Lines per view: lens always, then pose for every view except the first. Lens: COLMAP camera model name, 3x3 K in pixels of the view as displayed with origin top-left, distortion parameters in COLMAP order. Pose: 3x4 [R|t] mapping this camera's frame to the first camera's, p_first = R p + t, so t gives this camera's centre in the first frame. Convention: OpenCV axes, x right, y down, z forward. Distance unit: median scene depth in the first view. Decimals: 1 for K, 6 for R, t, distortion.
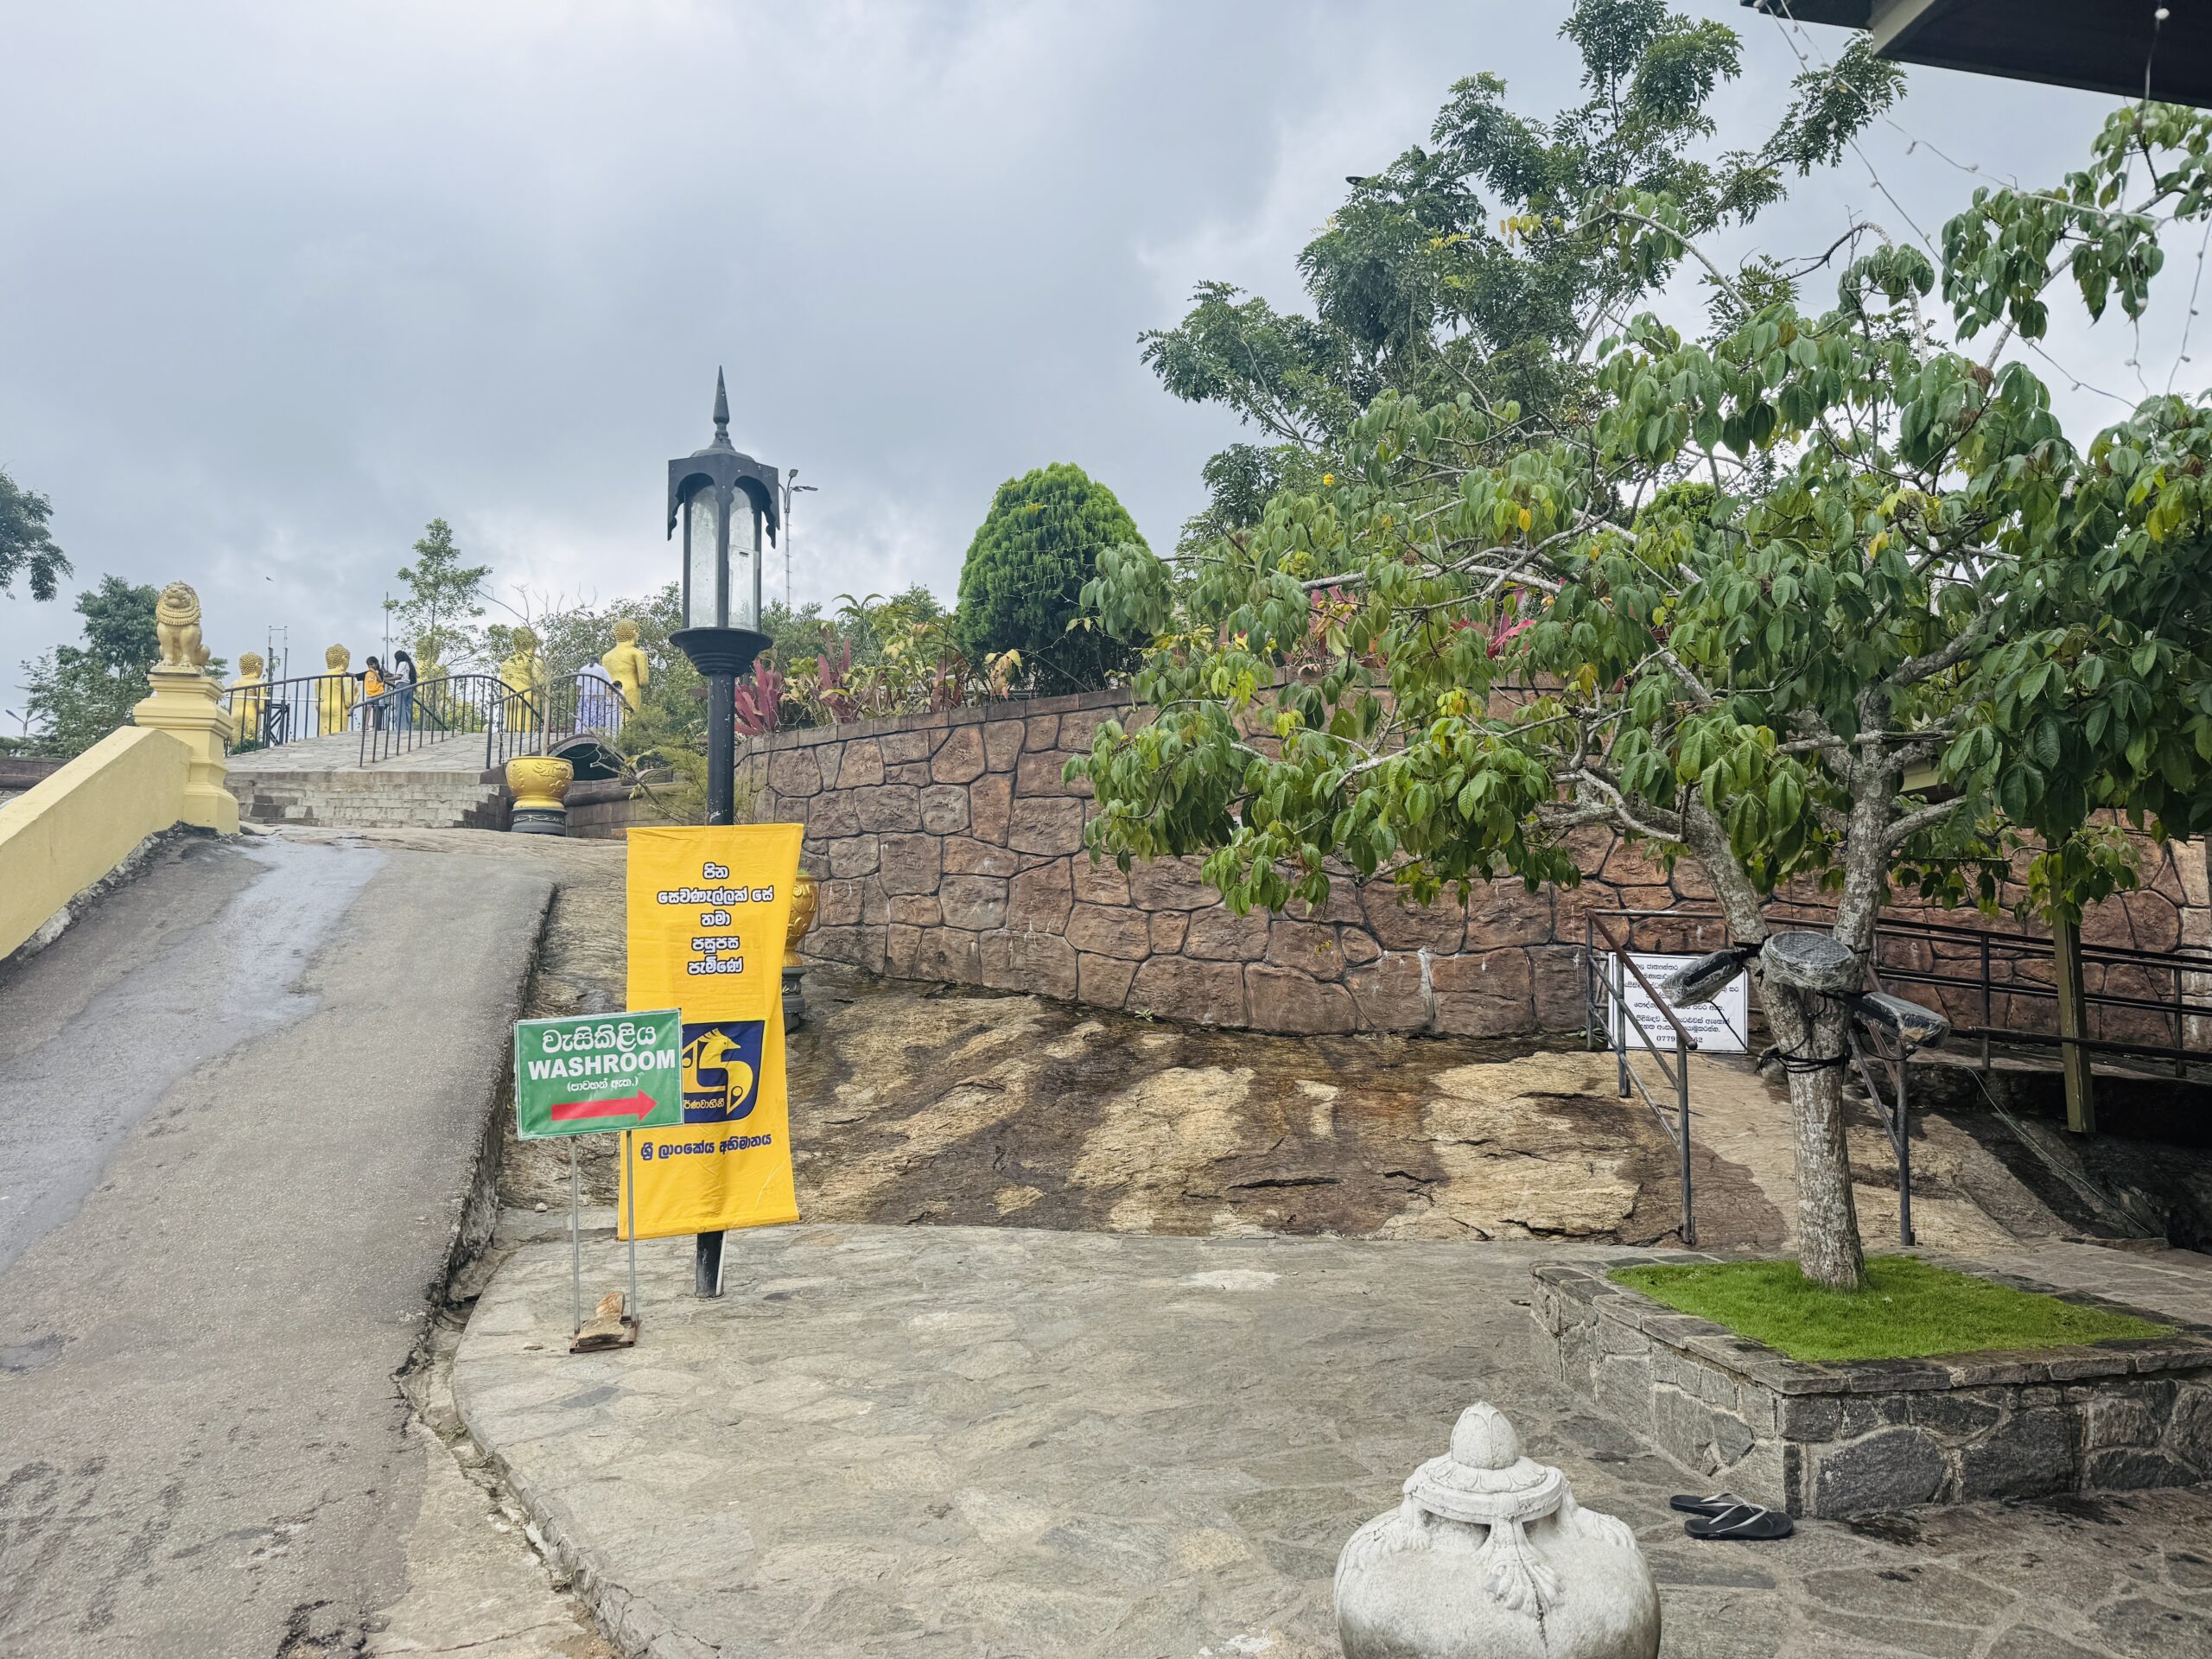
lens RADIAL K [[1511.0, 0, 1101.8], [0, 1511.0, 837.7], [0, 0, 1]] dist [0.012795, -0.004534]
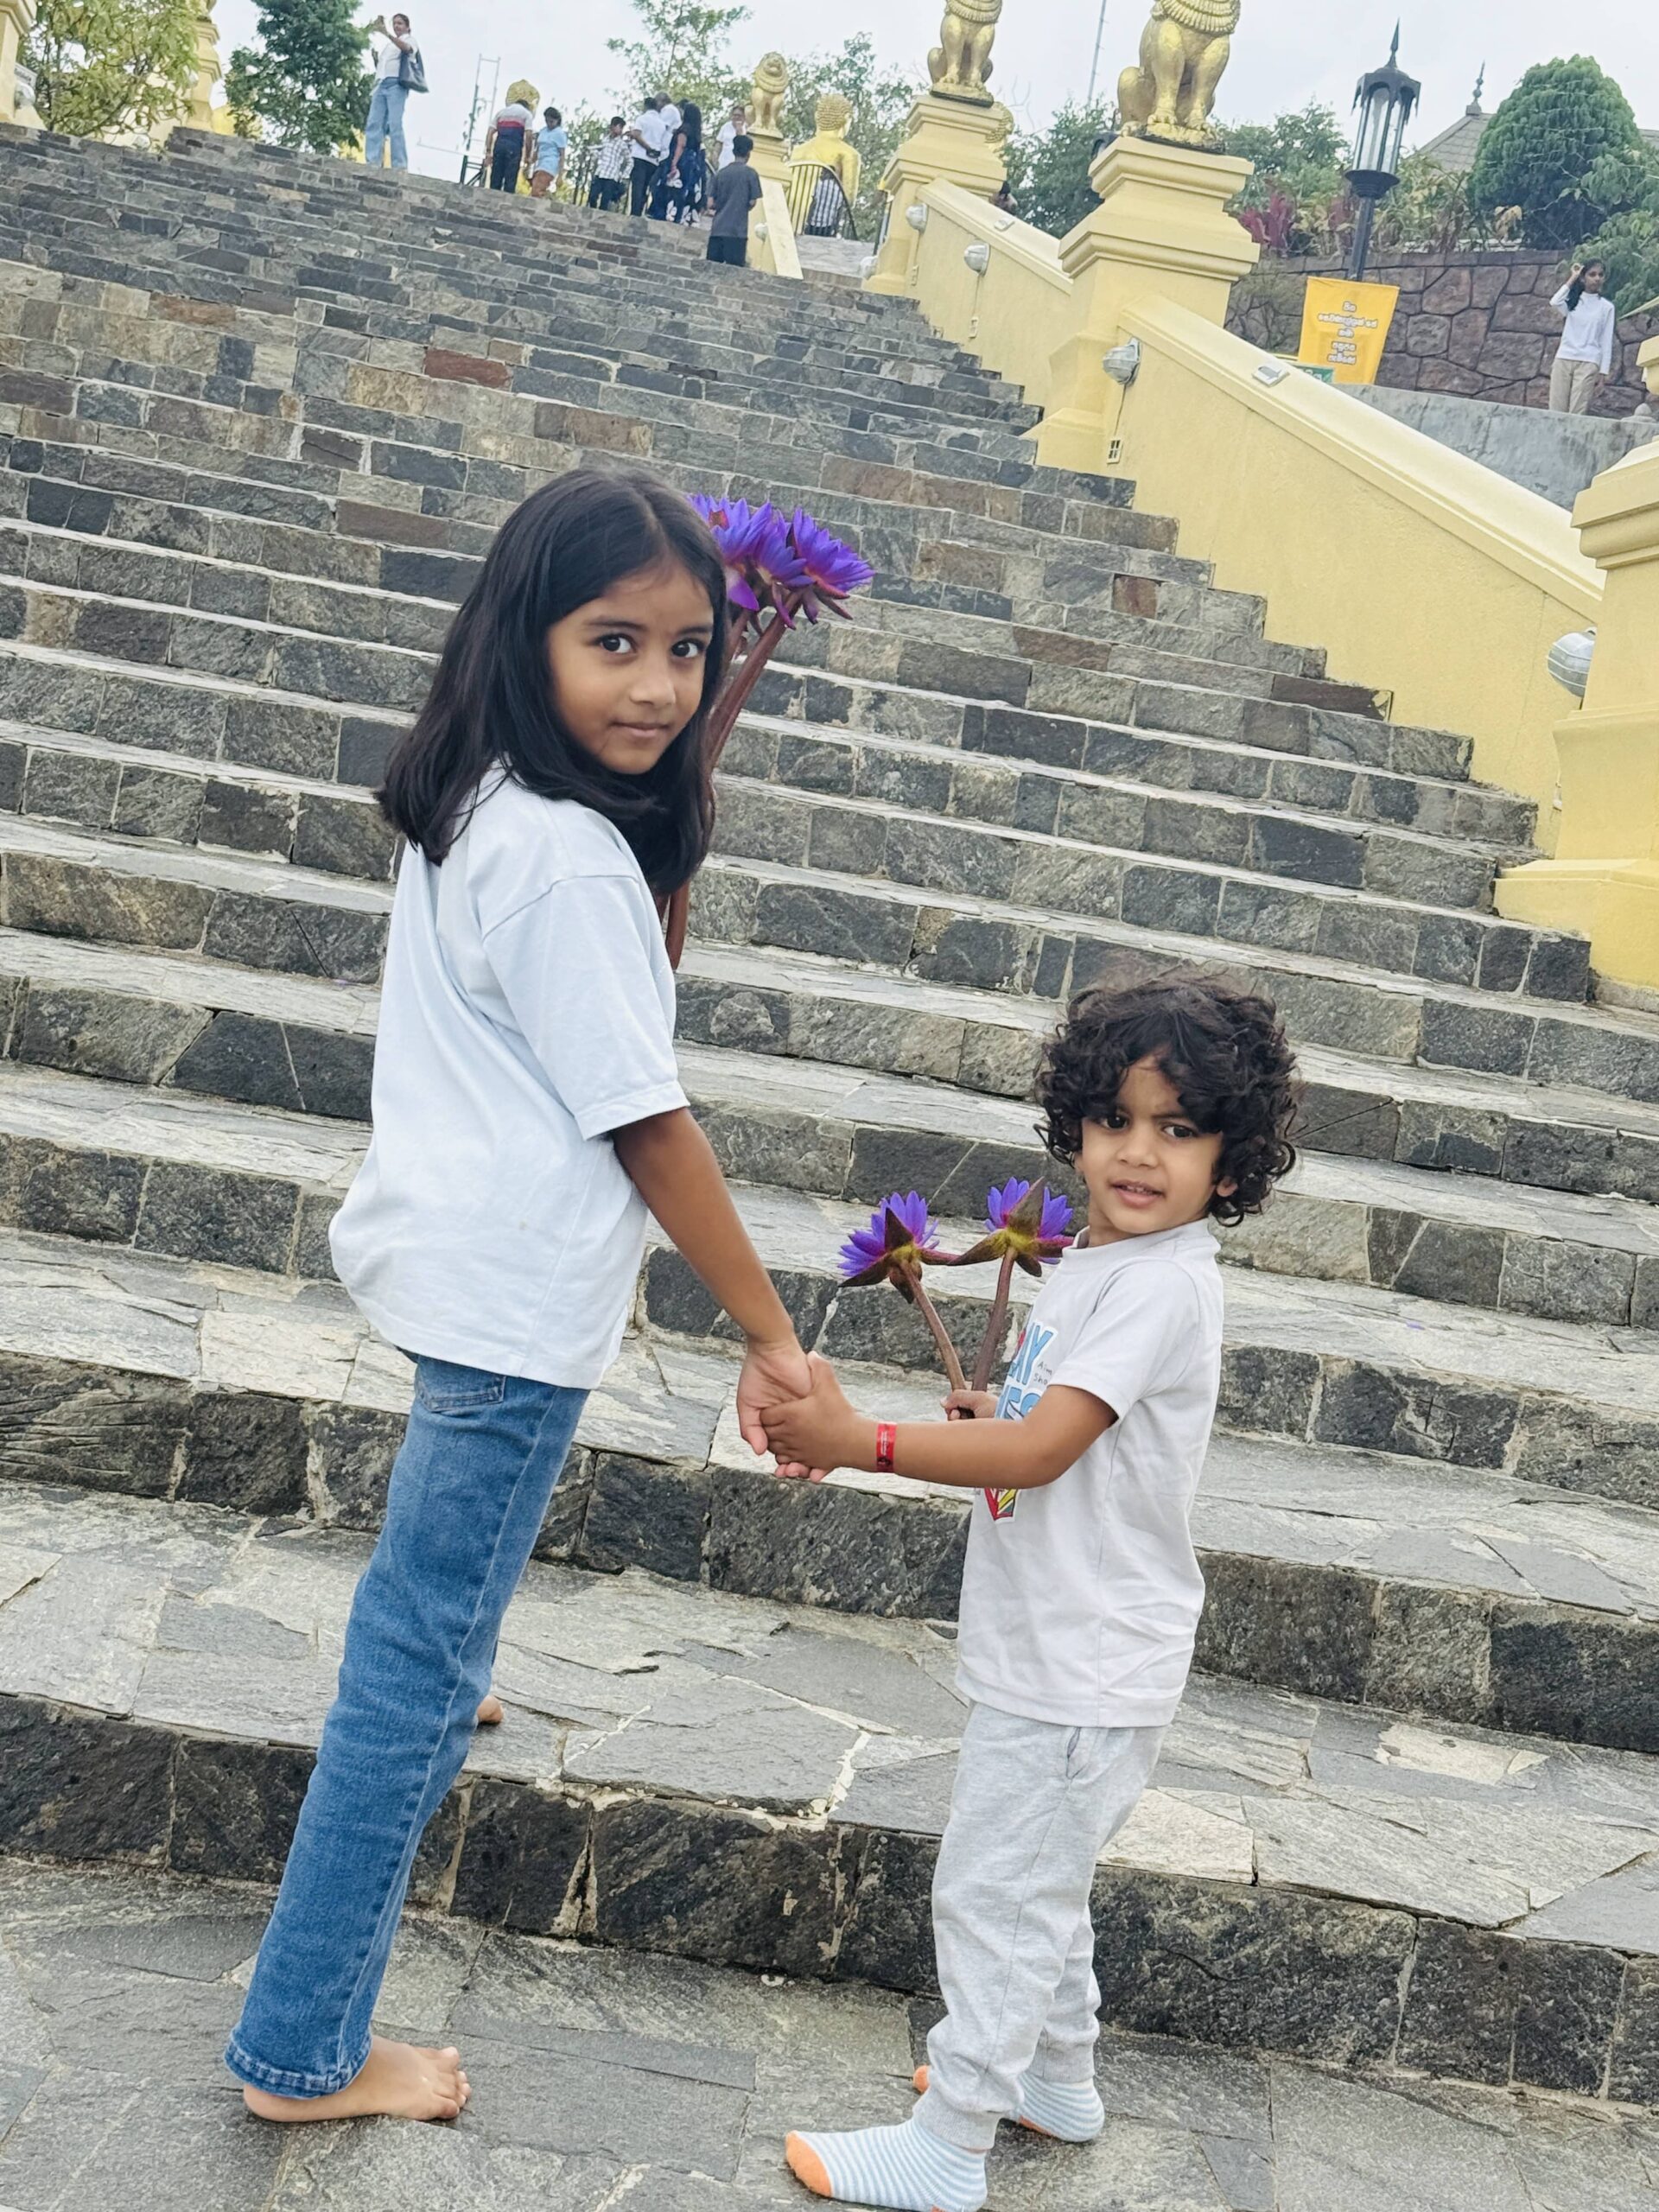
lens RADIAL K [[3545.8, 0, 828.1], [0, 3545.8, 1109.4], [0, 0, 1]] dist [0.162811, 0.000000]
pose [[0.971409, 0.175694, -0.159677, -0.001535], [-0.155239, 0.978923, 0.132704, 0.302212], [0.179627, -0.104122, 0.978209, -2.122339]]
